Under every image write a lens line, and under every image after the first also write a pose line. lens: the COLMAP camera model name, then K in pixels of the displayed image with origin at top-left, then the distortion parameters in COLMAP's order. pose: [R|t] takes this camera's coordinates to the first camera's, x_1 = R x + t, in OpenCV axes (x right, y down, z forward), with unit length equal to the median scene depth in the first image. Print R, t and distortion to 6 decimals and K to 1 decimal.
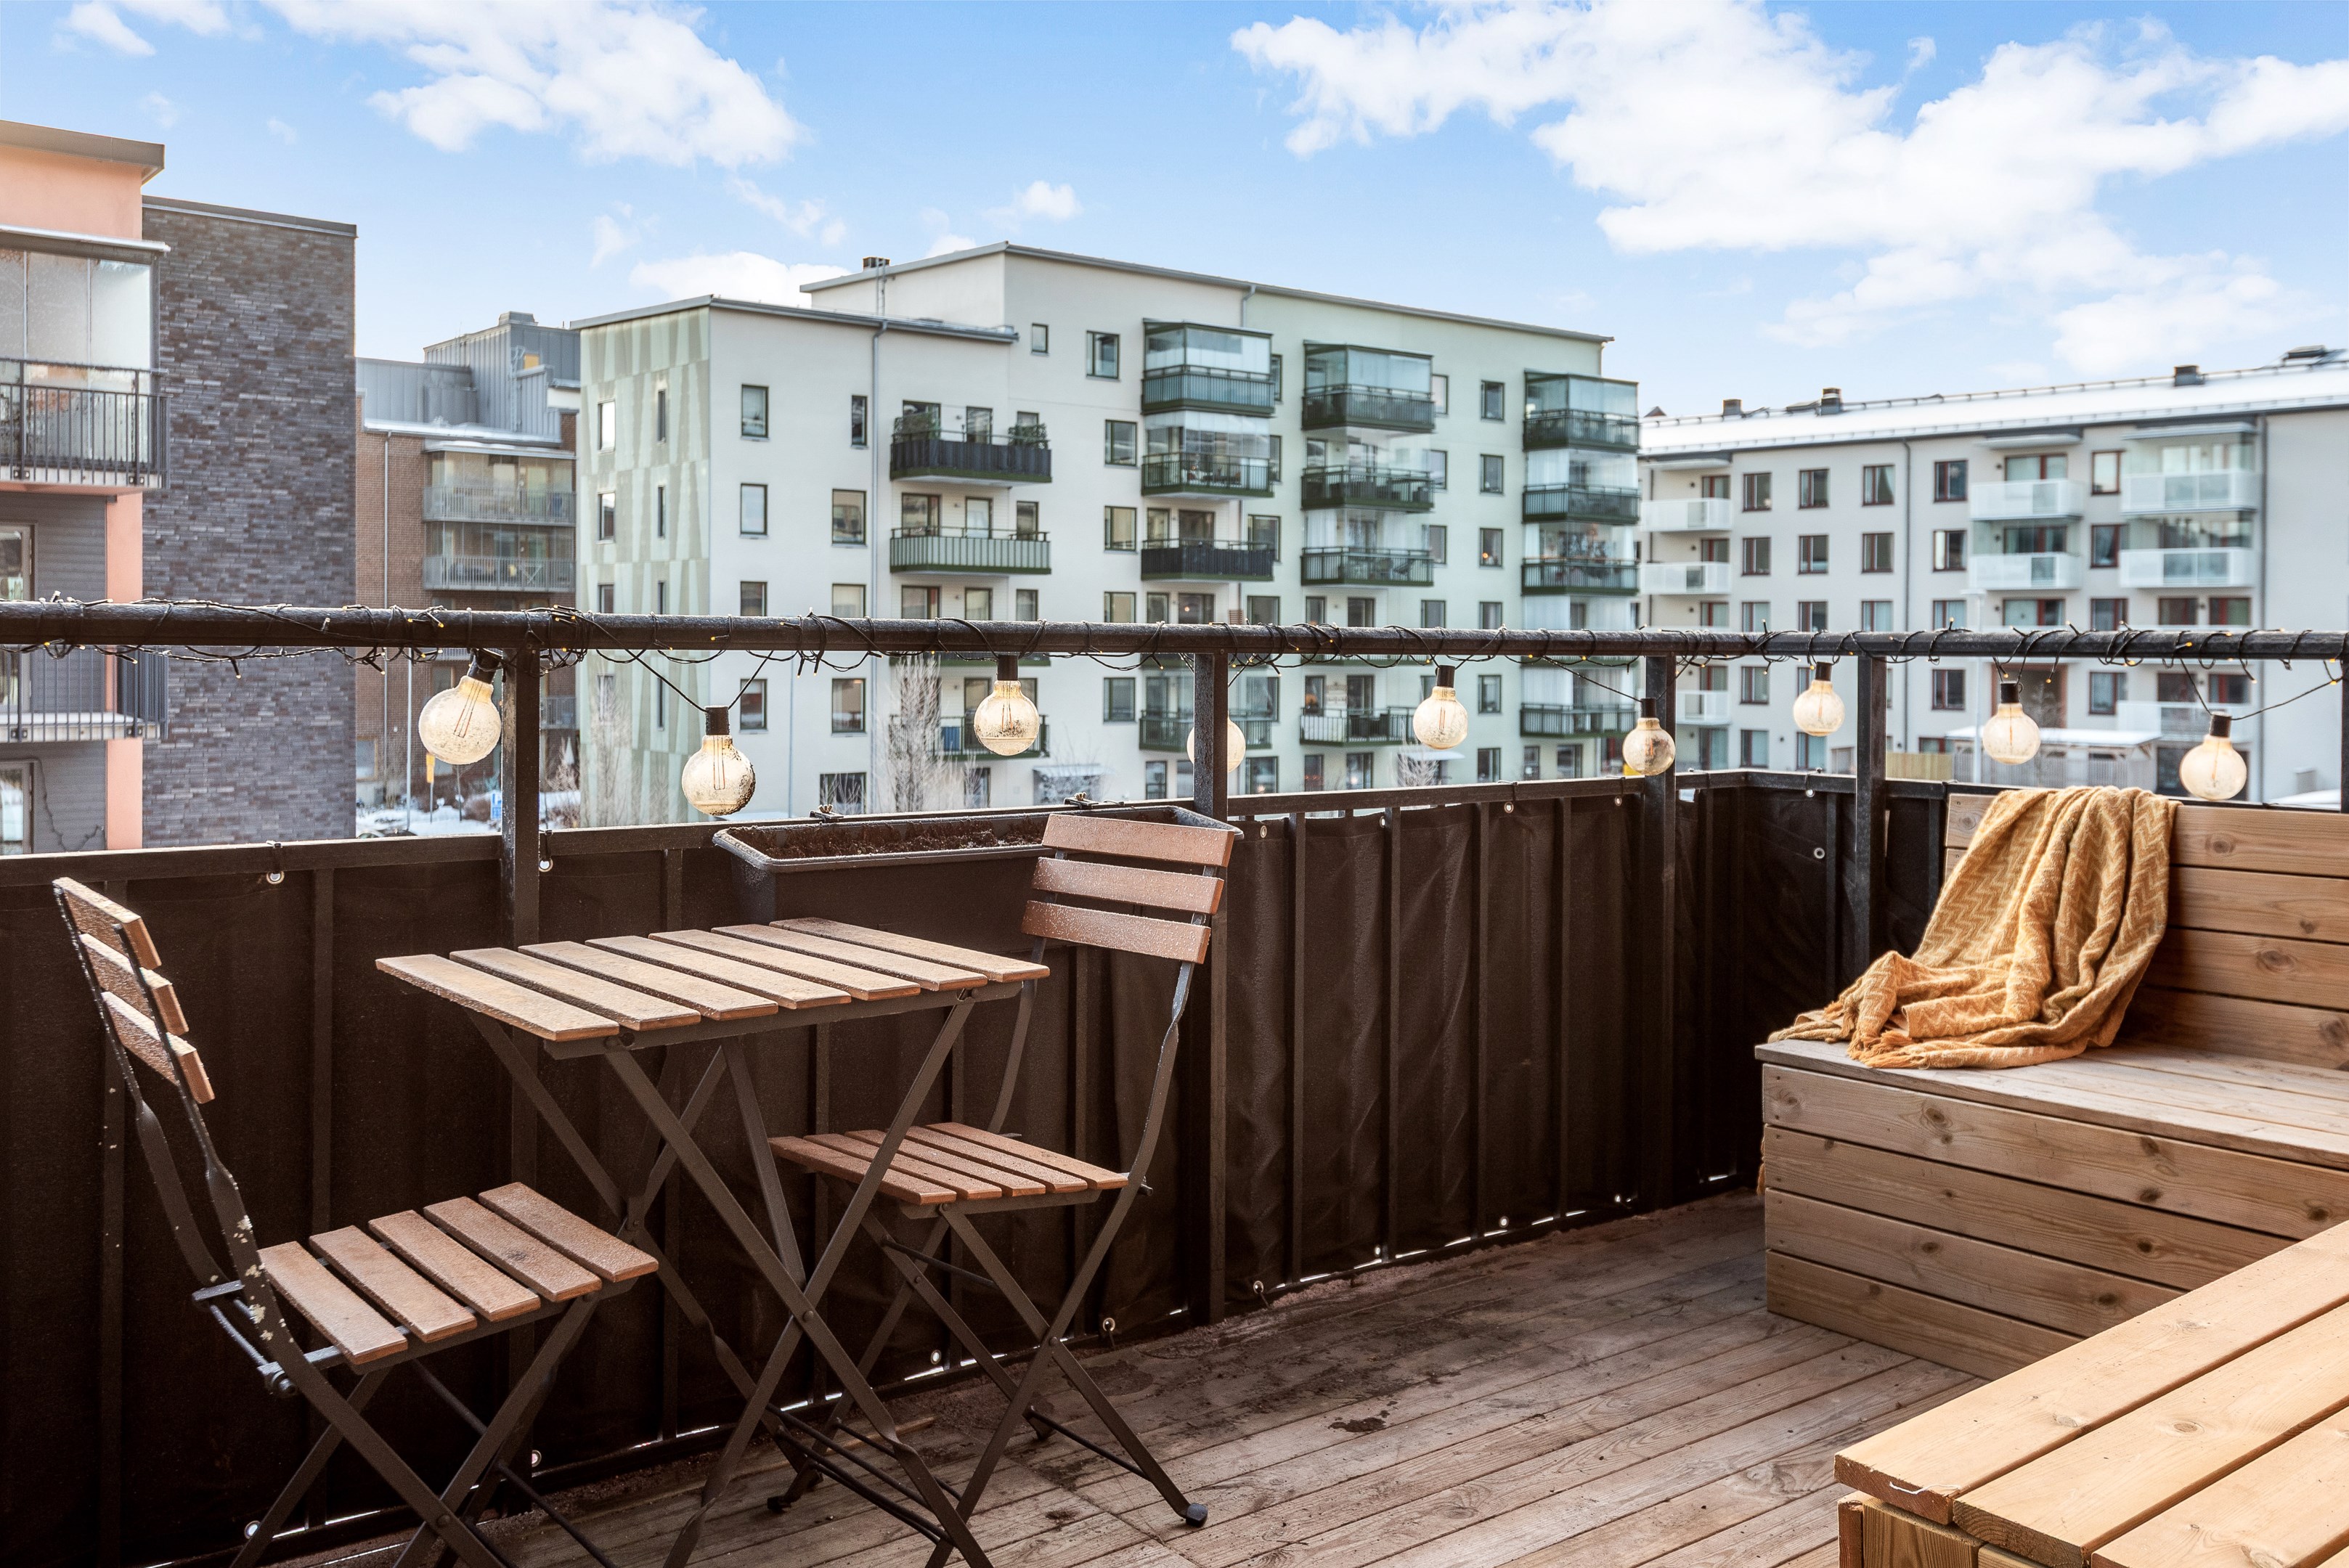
lens RADIAL K [[1978.2, 0, 1176.8], [0, 1978.2, 711.4], [0, 0, 1]] dist [0.044287, -0.001044]
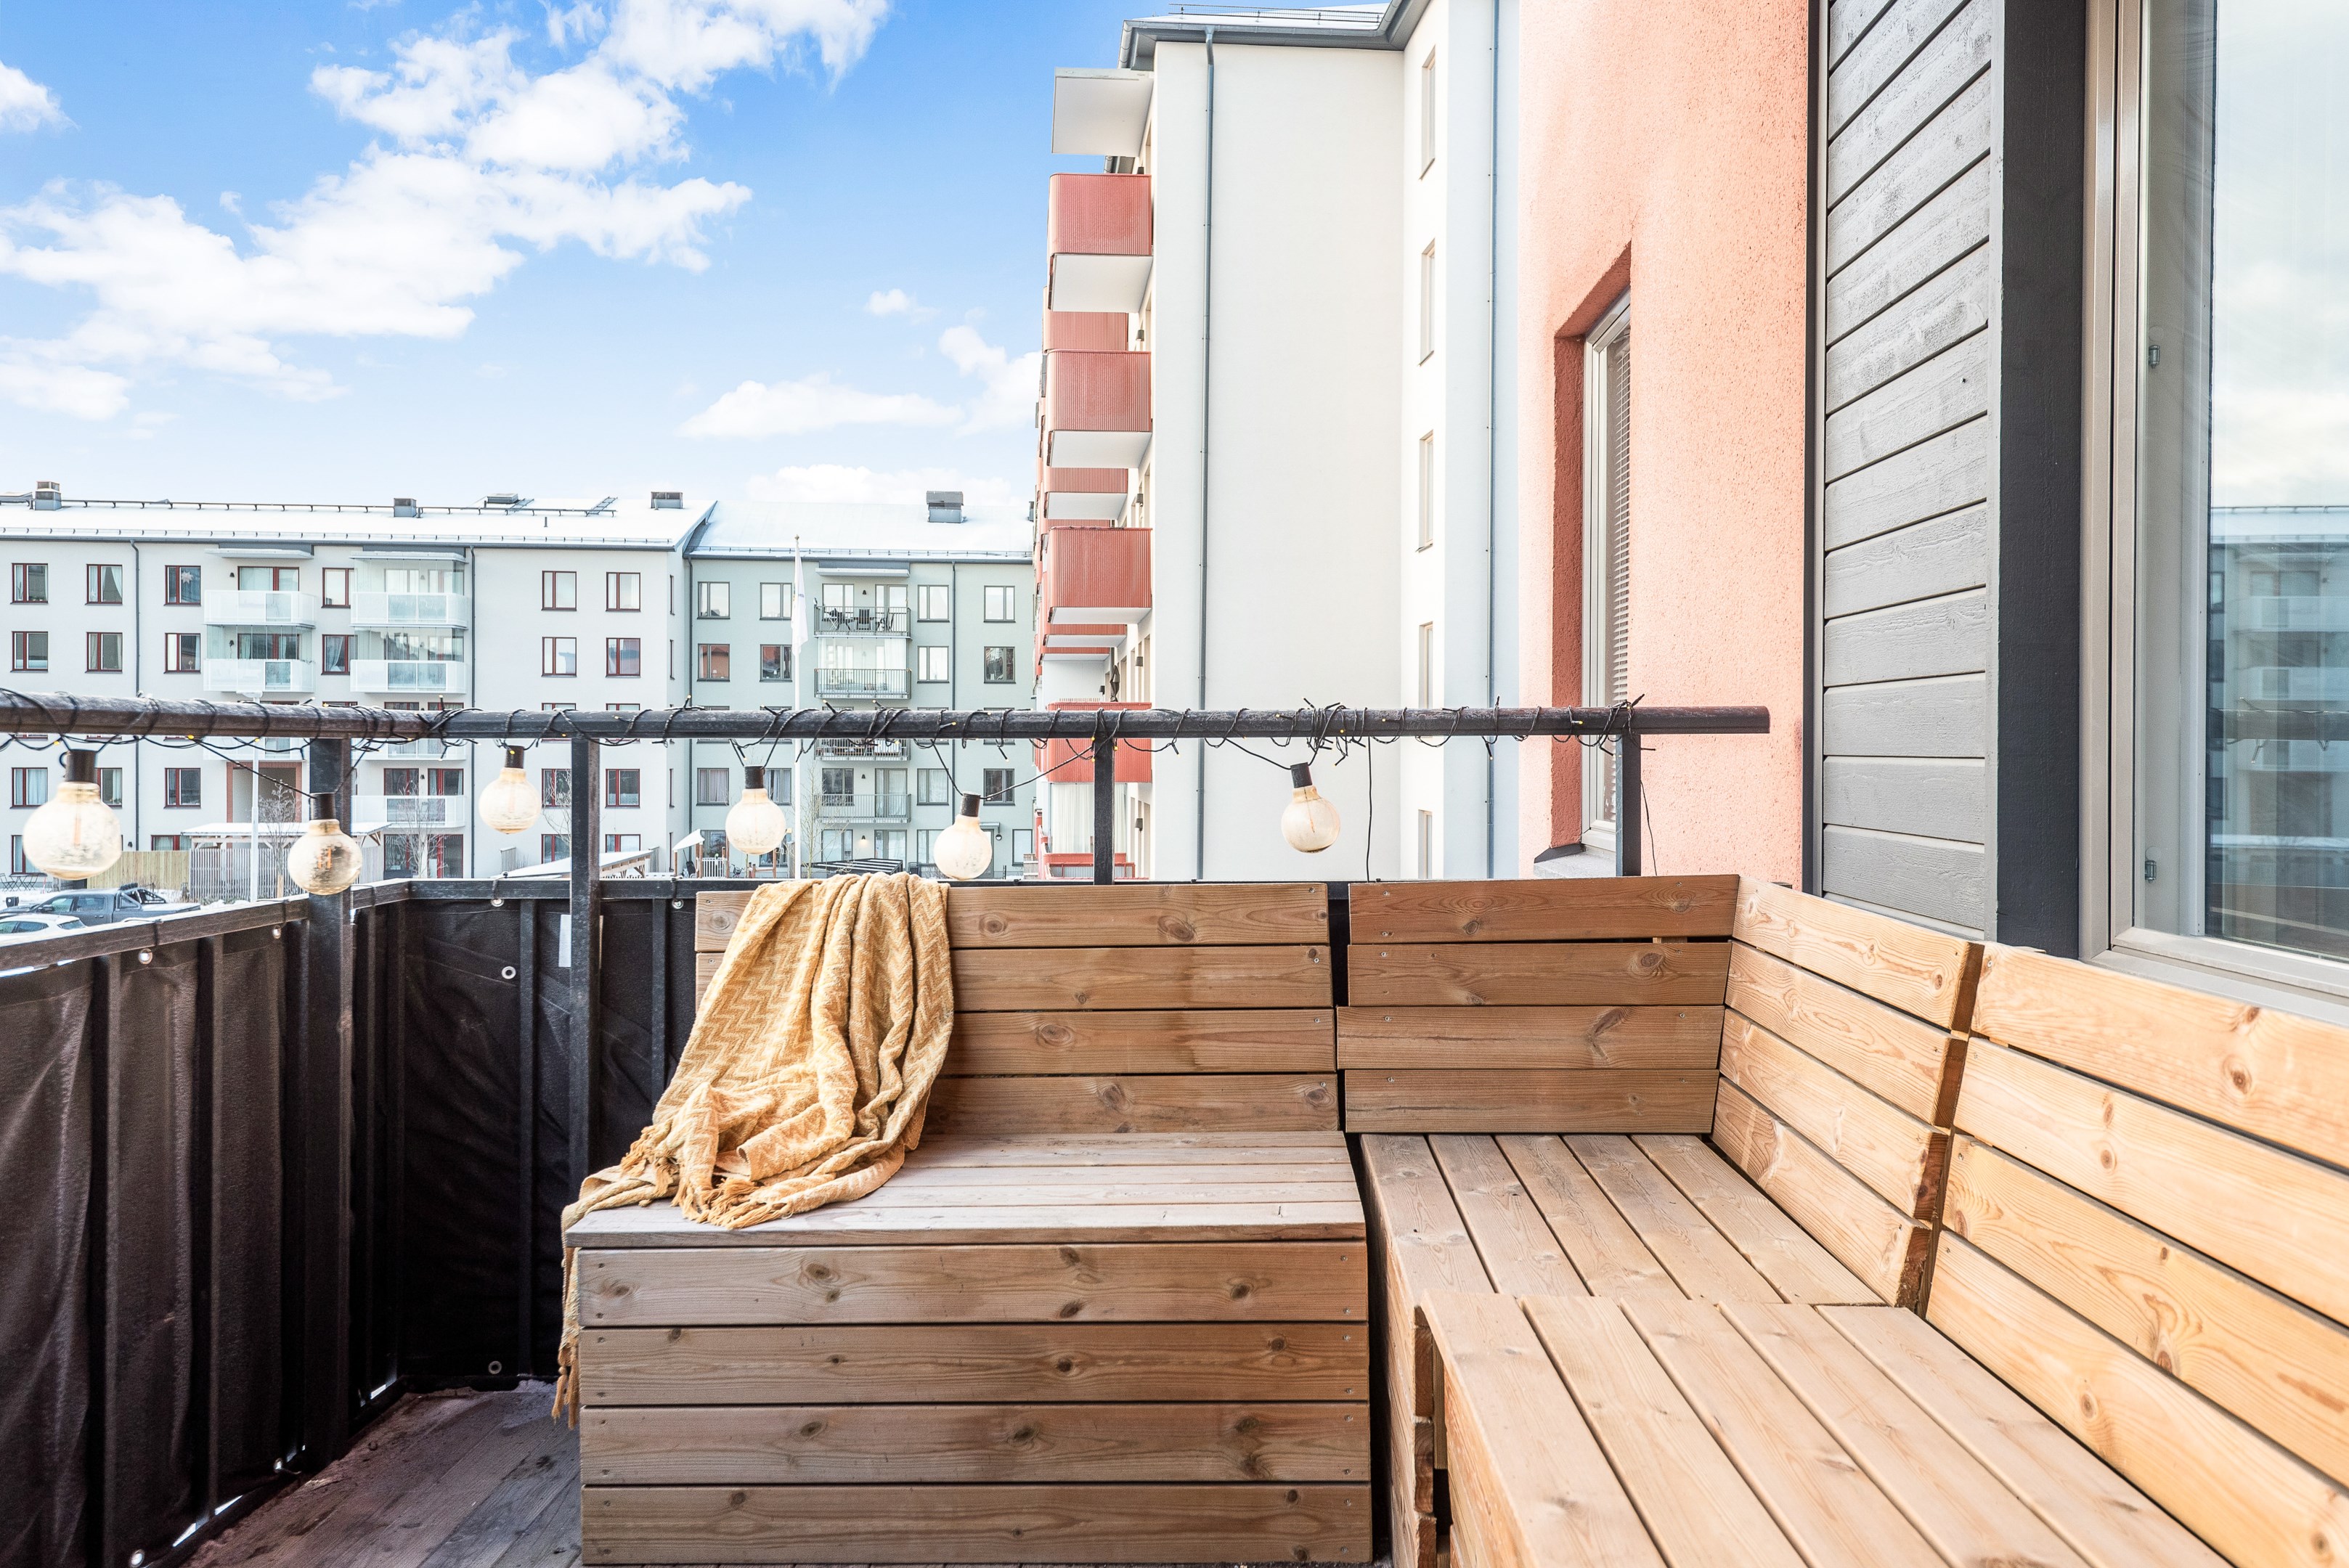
lens RADIAL K [[1767.8, 0, 1174.5], [0, 1767.8, 784.0], [0, 0, 1]] dist [0.077603, -0.061250]
pose [[0.637089, -0.021418, 0.770493, -0.091201], [0.030341, 0.999536, 0.002697, -0.002591], [-0.770193, 0.021660, 0.637443, 0.340797]]
